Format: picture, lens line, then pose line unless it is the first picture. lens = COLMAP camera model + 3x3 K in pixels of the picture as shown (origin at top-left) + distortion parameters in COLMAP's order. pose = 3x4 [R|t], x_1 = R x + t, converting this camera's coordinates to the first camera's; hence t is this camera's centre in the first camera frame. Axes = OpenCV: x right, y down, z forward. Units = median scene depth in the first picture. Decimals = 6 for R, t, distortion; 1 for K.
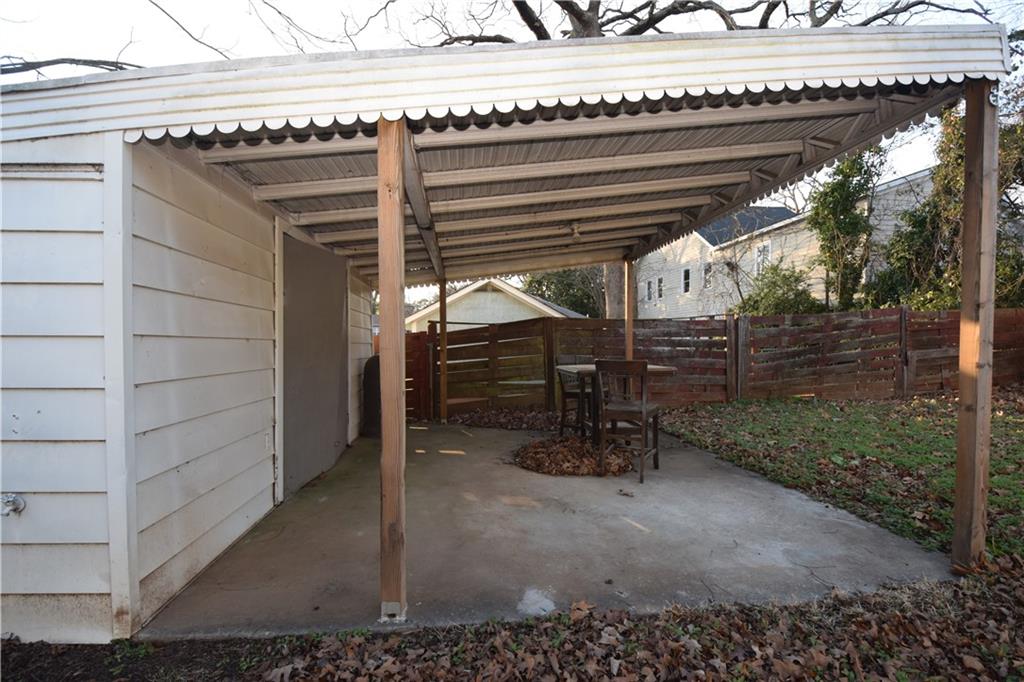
lens RADIAL K [[448.5, 0, 512.6], [0, 448.5, 352.3], [0, 0, 1]] dist [0.020287, -0.022242]
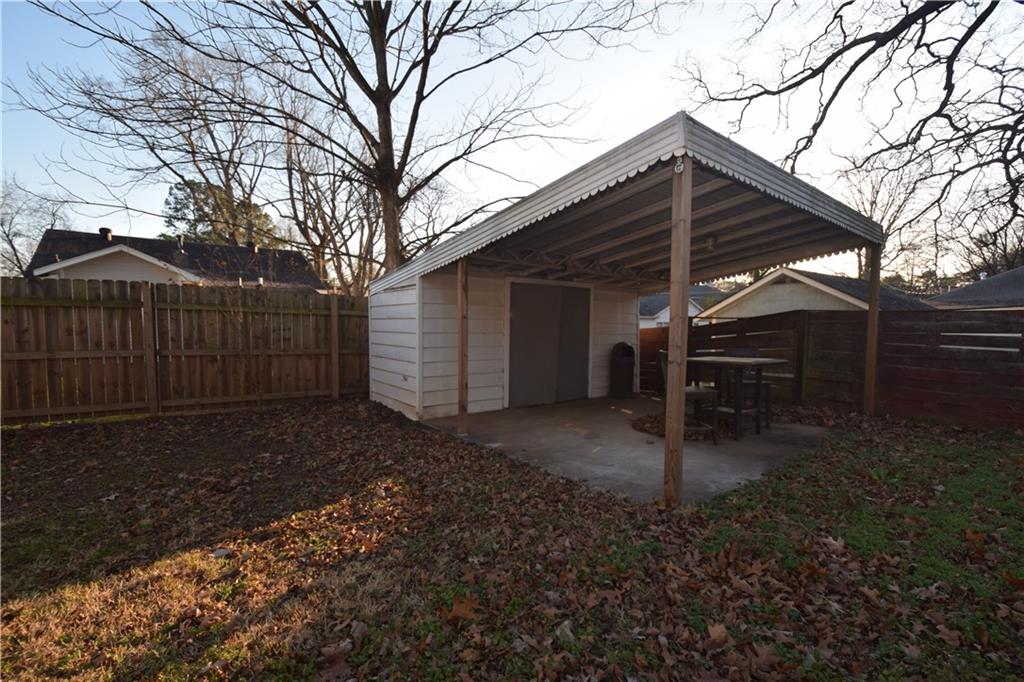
lens RADIAL K [[448.5, 0, 512.6], [0, 448.5, 352.3], [0, 0, 1]] dist [0.020287, -0.022242]
pose [[0.530861, 0.052467, -0.845833, 0.584526], [-0.025951, 0.998620, 0.045657, -0.015631], [0.847062, -0.002288, 0.531490, -0.053538]]
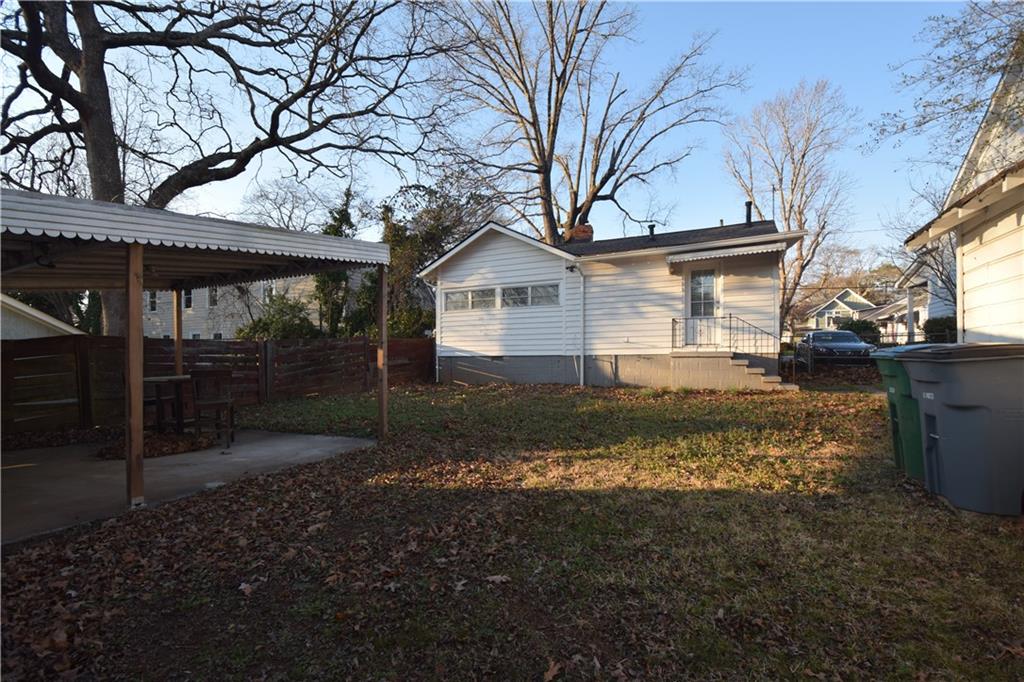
lens RADIAL K [[448.5, 0, 512.6], [0, 448.5, 352.3], [0, 0, 1]] dist [0.020287, -0.022242]
pose [[0.523094, 0.002640, 0.852271, -0.268323], [0.030475, 0.999298, -0.021799, 0.011714], [-0.851730, 0.037376, 0.522646, -0.336629]]
